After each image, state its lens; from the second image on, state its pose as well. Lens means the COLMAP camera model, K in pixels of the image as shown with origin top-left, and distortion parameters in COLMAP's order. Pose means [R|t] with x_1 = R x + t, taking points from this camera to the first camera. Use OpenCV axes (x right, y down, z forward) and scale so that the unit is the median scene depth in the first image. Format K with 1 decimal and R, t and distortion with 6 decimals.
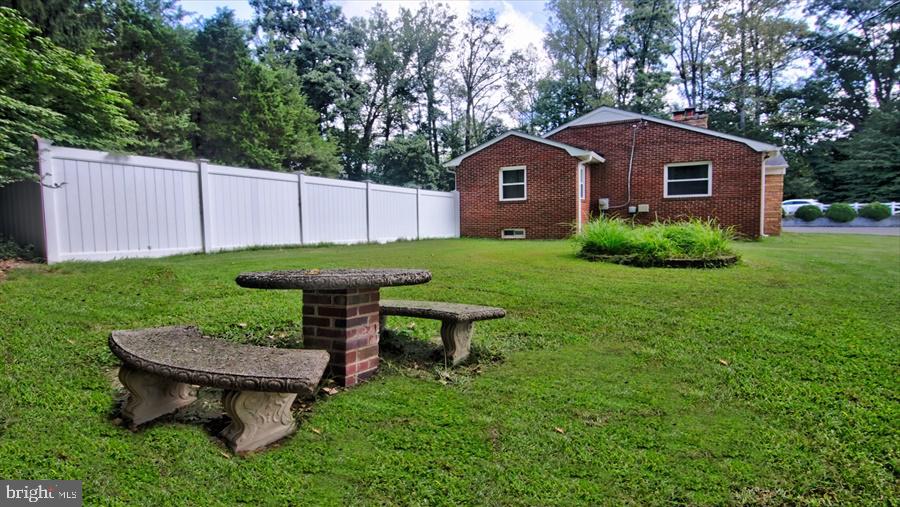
lens RADIAL K [[486.2, 0, 452.2], [0, 486.2, 257.1], [0, 0, 1]] dist [-0.011222, -0.004890]
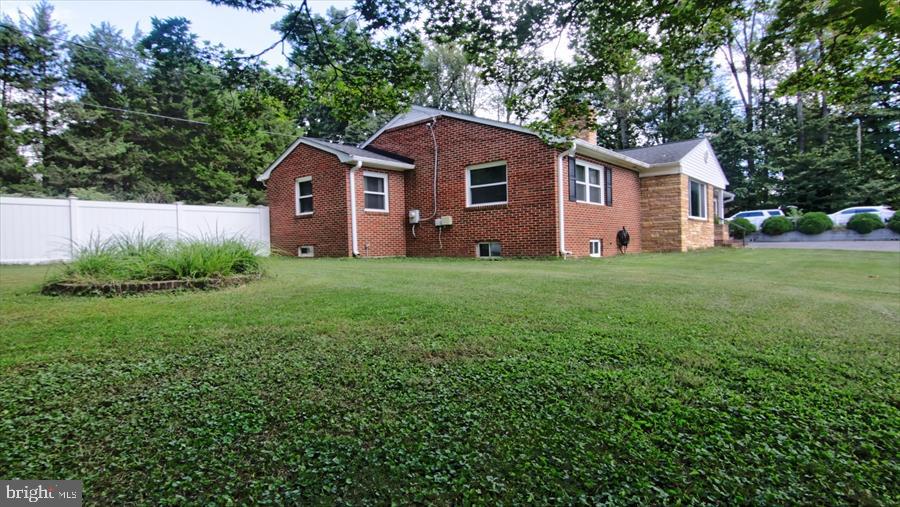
lens RADIAL K [[486.2, 0, 448.8], [0, 486.2, 248.5], [0, 0, 1]] dist [-0.011222, -0.004890]
pose [[0.973053, -0.005592, -0.230514, 0.424195], [-0.007144, 0.998495, -0.054378, -0.004814], [0.230471, 0.054559, 0.971548, 0.135211]]
